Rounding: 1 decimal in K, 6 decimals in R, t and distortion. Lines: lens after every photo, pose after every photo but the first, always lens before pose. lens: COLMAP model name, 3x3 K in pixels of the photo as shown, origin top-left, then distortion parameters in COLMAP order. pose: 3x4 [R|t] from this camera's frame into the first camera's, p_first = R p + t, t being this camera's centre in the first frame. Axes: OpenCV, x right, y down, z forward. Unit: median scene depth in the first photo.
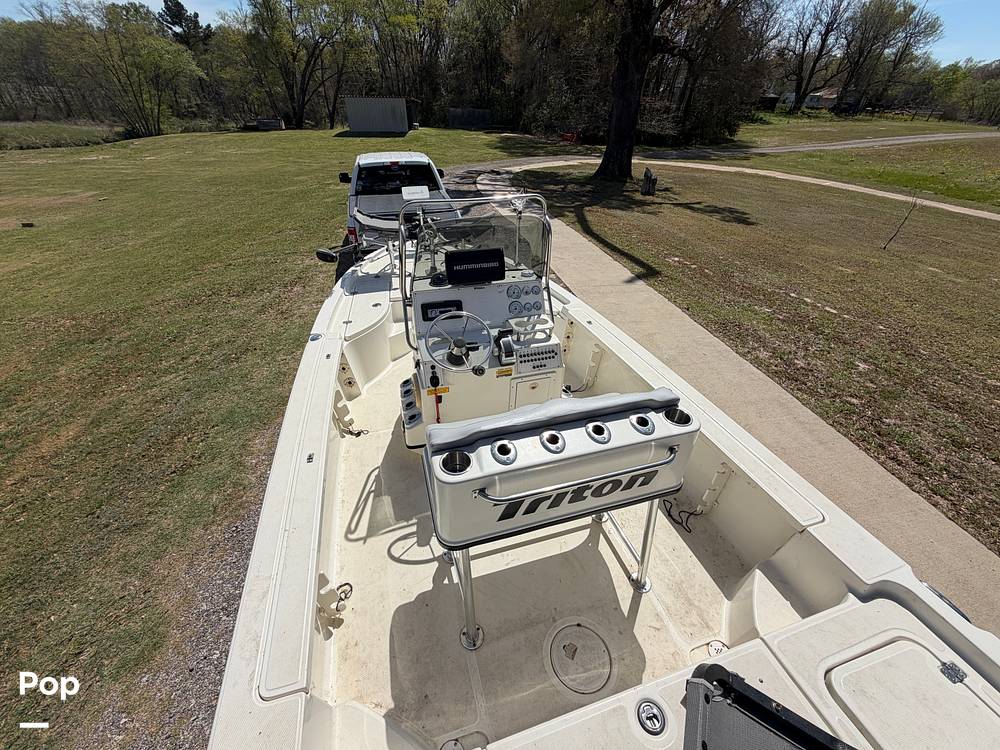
lens RADIAL K [[404.8, 0, 500.0], [0, 404.8, 375.0], [0, 0, 1]] dist [0.002471, 0.001086]
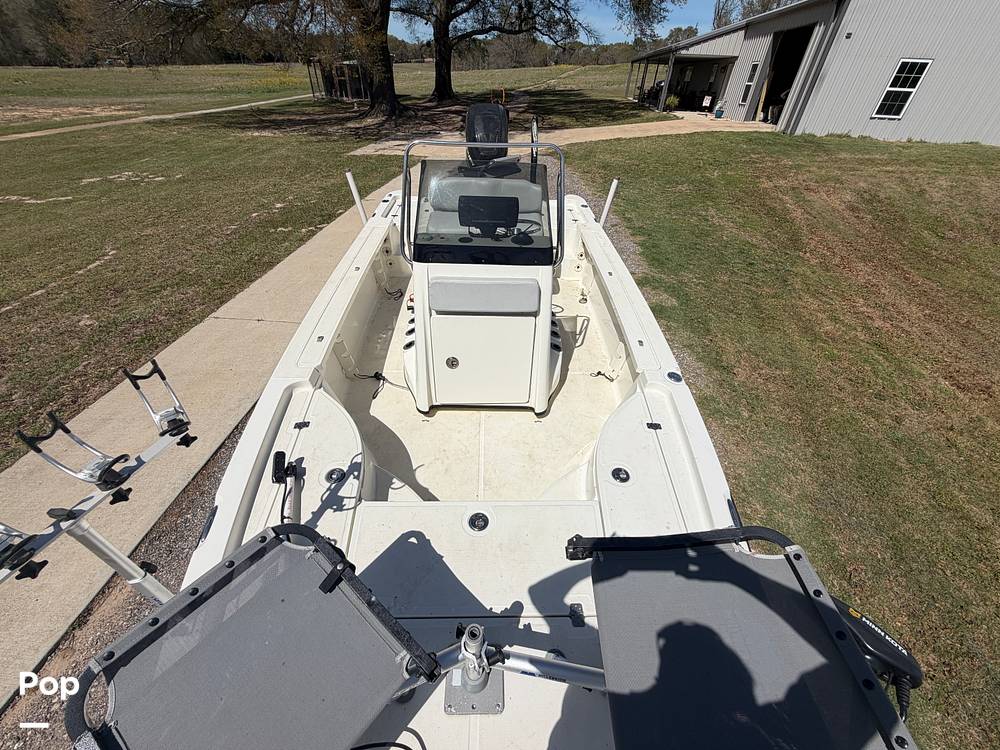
lens RADIAL K [[404.8, 0, 500.0], [0, 404.8, 375.0], [0, 0, 1]] dist [0.002471, 0.001086]
pose [[-0.961800, -0.199708, 0.187239, -0.036210], [0.118755, 0.311885, 0.942669, -0.110260], [-0.246655, 0.928894, -0.276255, 0.166951]]
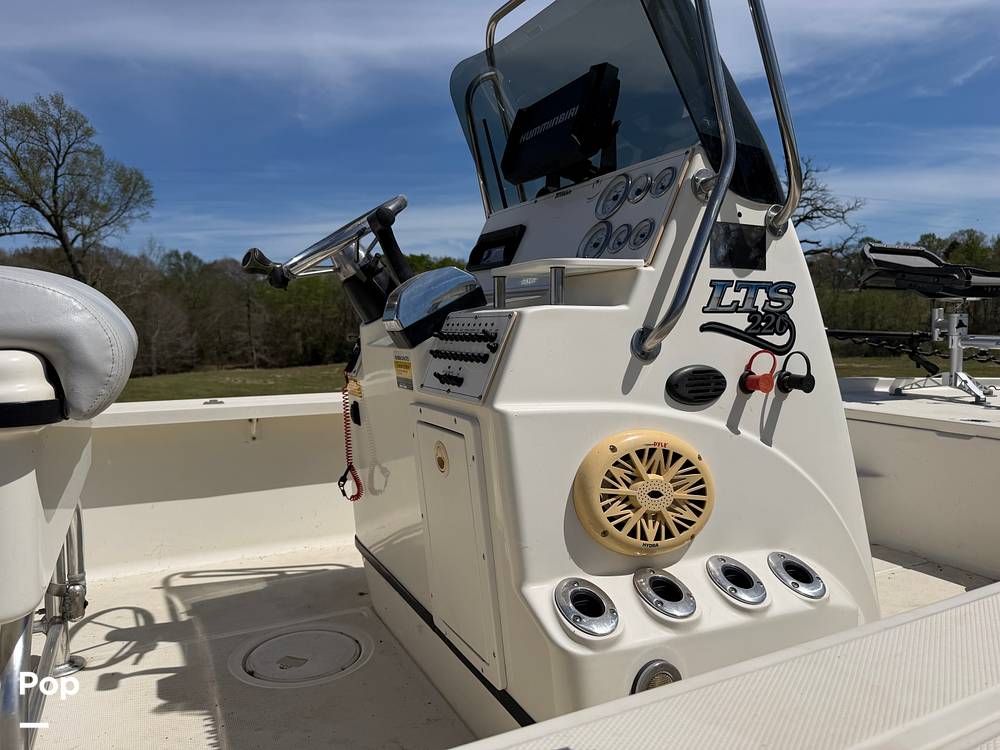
lens RADIAL K [[717.1, 0, 500.0], [0, 717.1, 375.0], [0, 0, 1]] dist [0.029254, -0.031045]
pose [[0.164878, 0.055302, -0.984762, 0.060563], [-0.539046, 0.841177, -0.043014, -0.002191], [0.825981, 0.537924, 0.168502, 0.098308]]
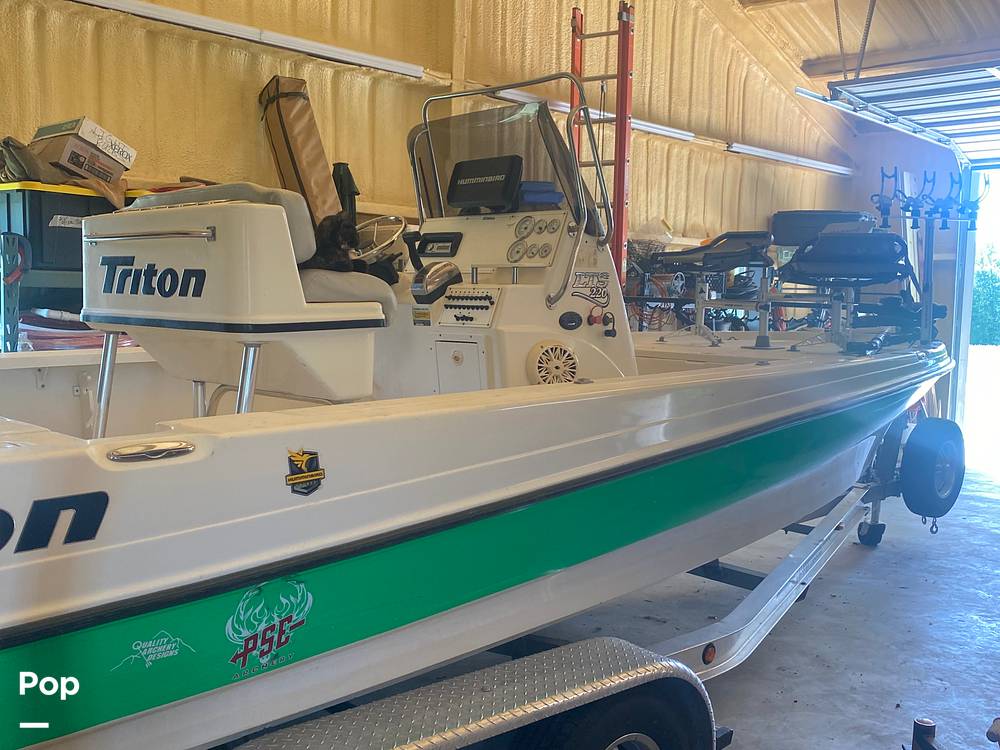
lens RADIAL K [[1020.5, 0, 500.0], [0, 1020.5, 375.0], [0, 0, 1]] dist [0.023655, -0.005345]
pose [[0.471951, 0.072948, -0.878601, 0.148190], [-0.487906, 0.851659, -0.191374, 0.031831], [0.734309, 0.518994, 0.437533, 0.045325]]
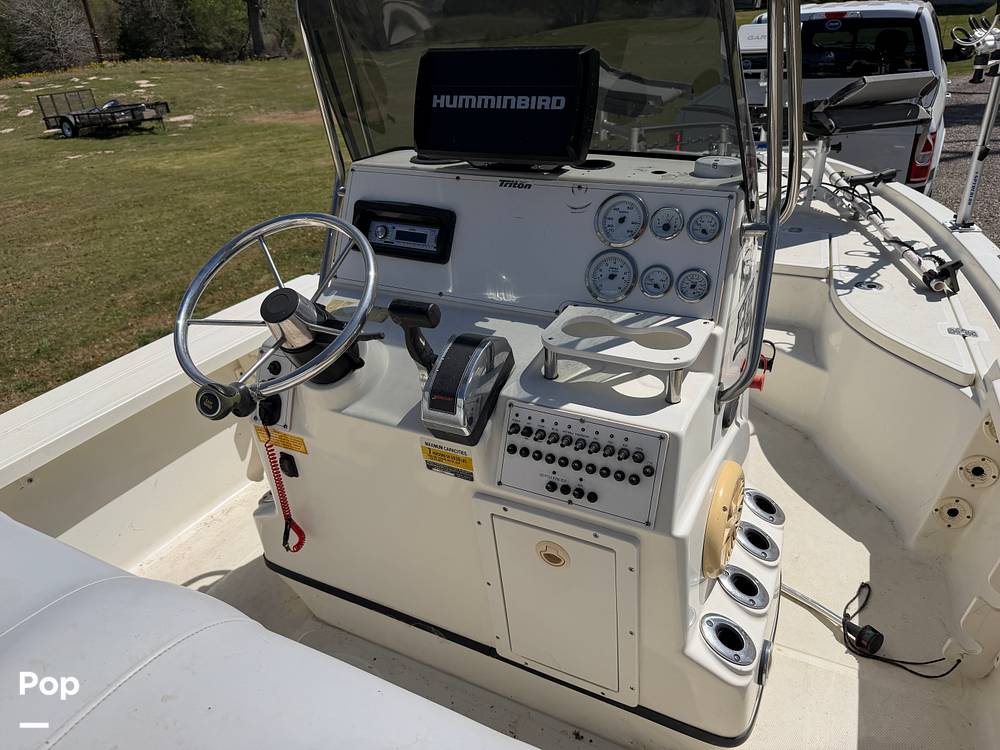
lens RADIAL K [[717.1, 0, 500.0], [0, 717.1, 375.0], [0, 0, 1]] dist [0.029254, -0.031045]
pose [[0.721027, 0.286944, -0.630701, 0.034896], [-0.338659, 0.940036, 0.040519, -0.009901], [0.604509, 0.184377, 0.774967, 0.062350]]
